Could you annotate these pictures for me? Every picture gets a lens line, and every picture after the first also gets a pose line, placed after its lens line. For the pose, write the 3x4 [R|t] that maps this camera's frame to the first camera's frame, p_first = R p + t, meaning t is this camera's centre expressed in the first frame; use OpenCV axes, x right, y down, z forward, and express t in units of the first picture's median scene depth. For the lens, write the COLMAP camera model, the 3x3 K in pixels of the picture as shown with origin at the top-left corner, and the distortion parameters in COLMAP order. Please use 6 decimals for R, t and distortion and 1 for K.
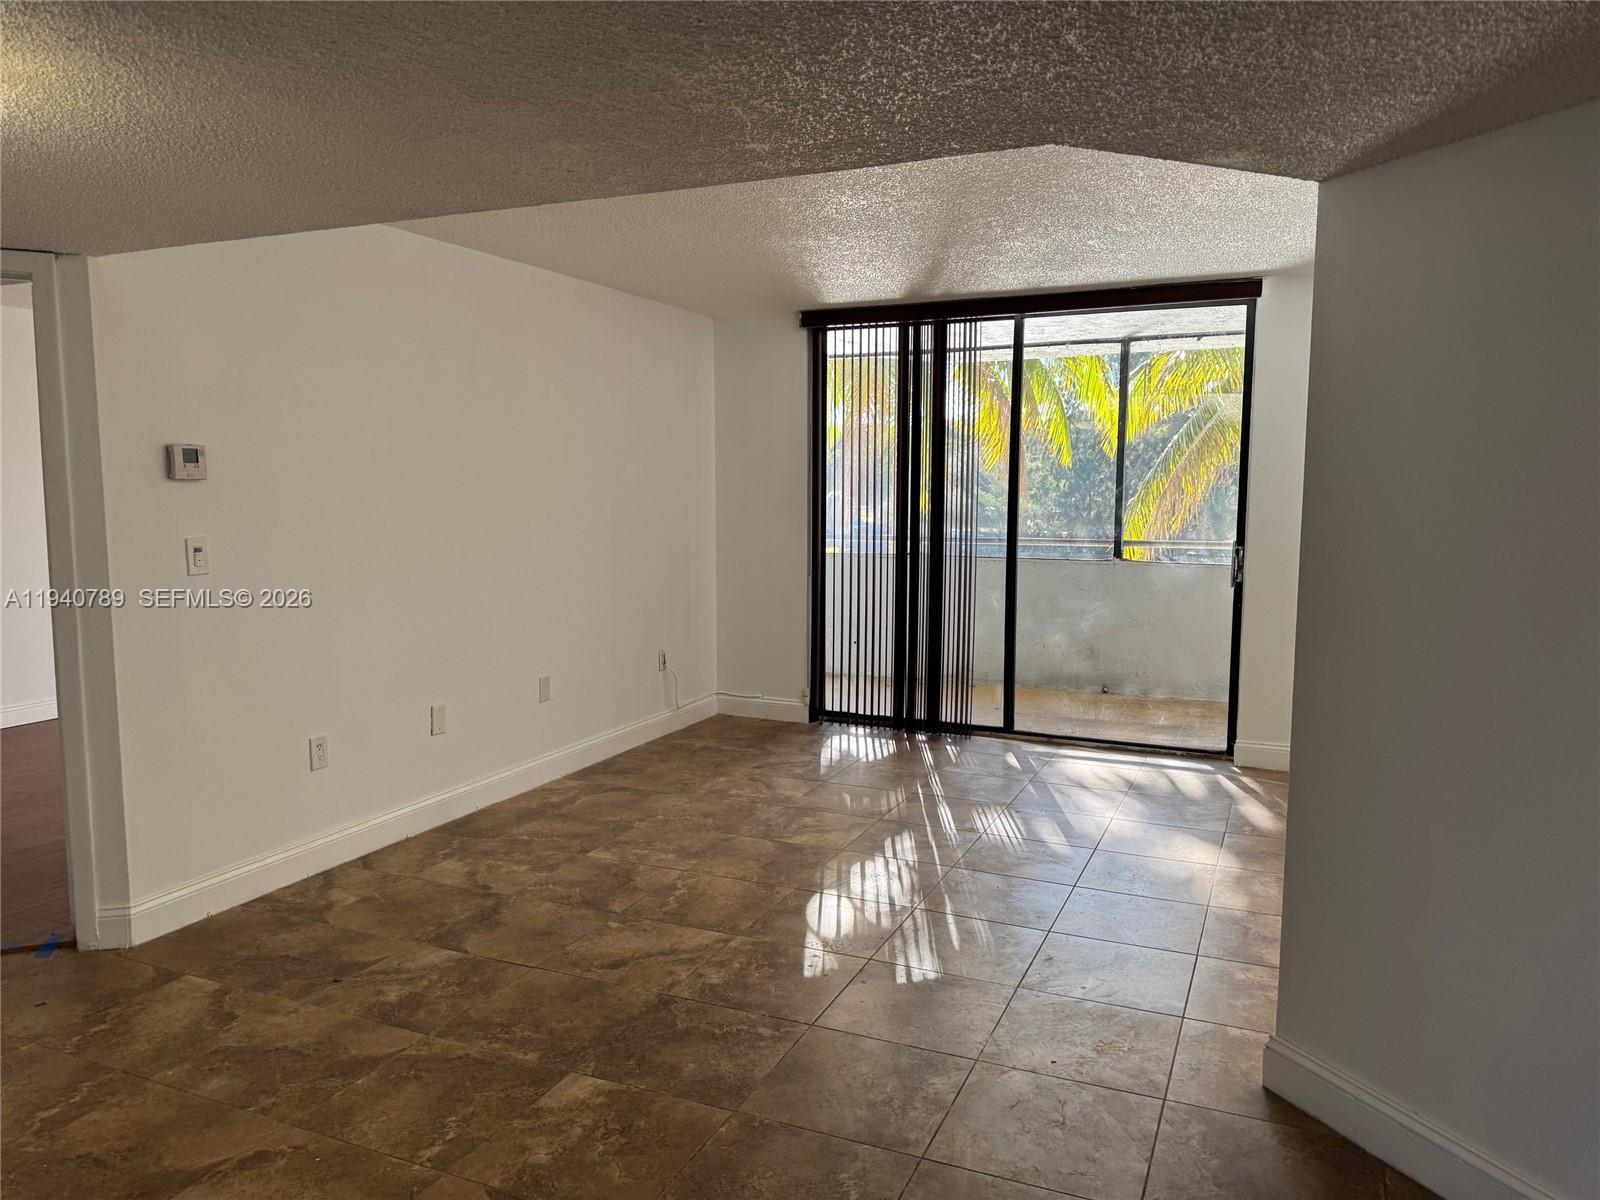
lens RADIAL K [[1133.1, 0, 795.8], [0, 1133.1, 604.9], [0, 0, 1]] dist [0.072434, -0.098421]
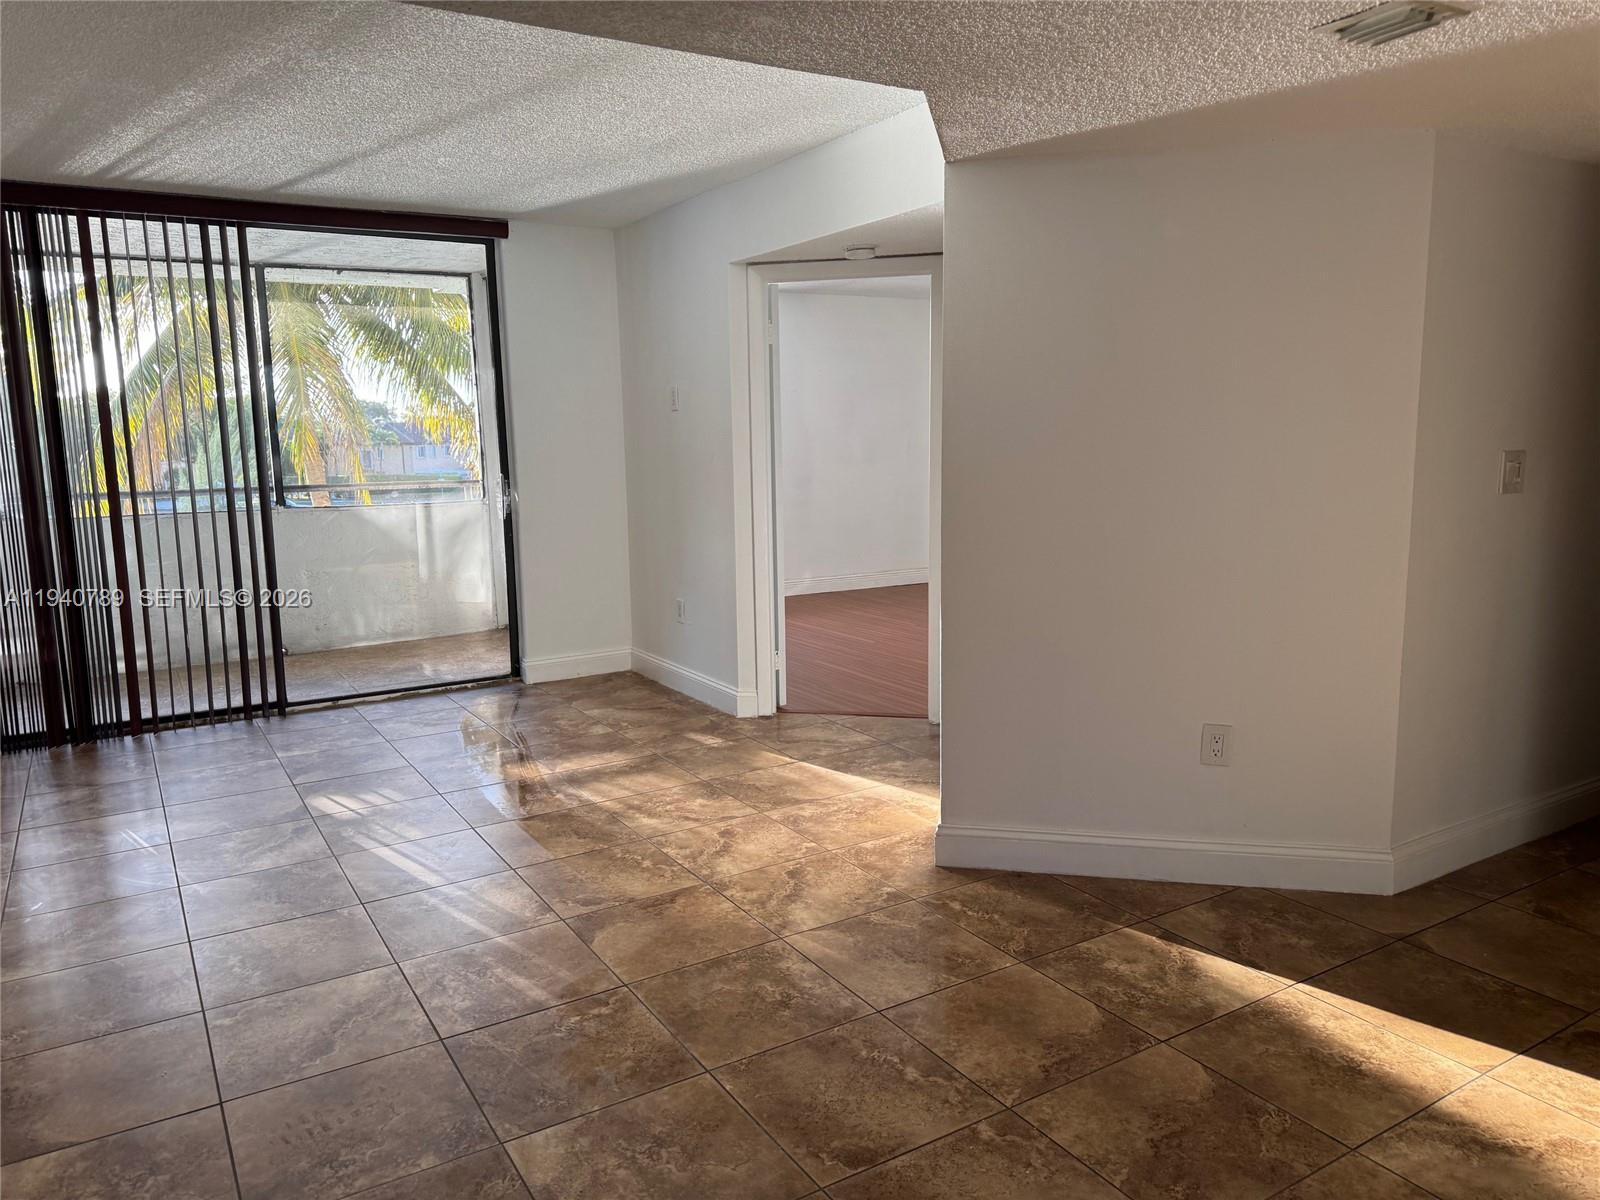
lens RADIAL K [[1133.1, 0, 795.8], [0, 1133.1, 604.9], [0, 0, 1]] dist [0.072434, -0.098421]
pose [[0.568712, -0.139048, 0.810698, -0.327885], [0.107756, 0.989708, 0.094160, -0.006376], [-0.815448, 0.033808, 0.577843, 0.178666]]
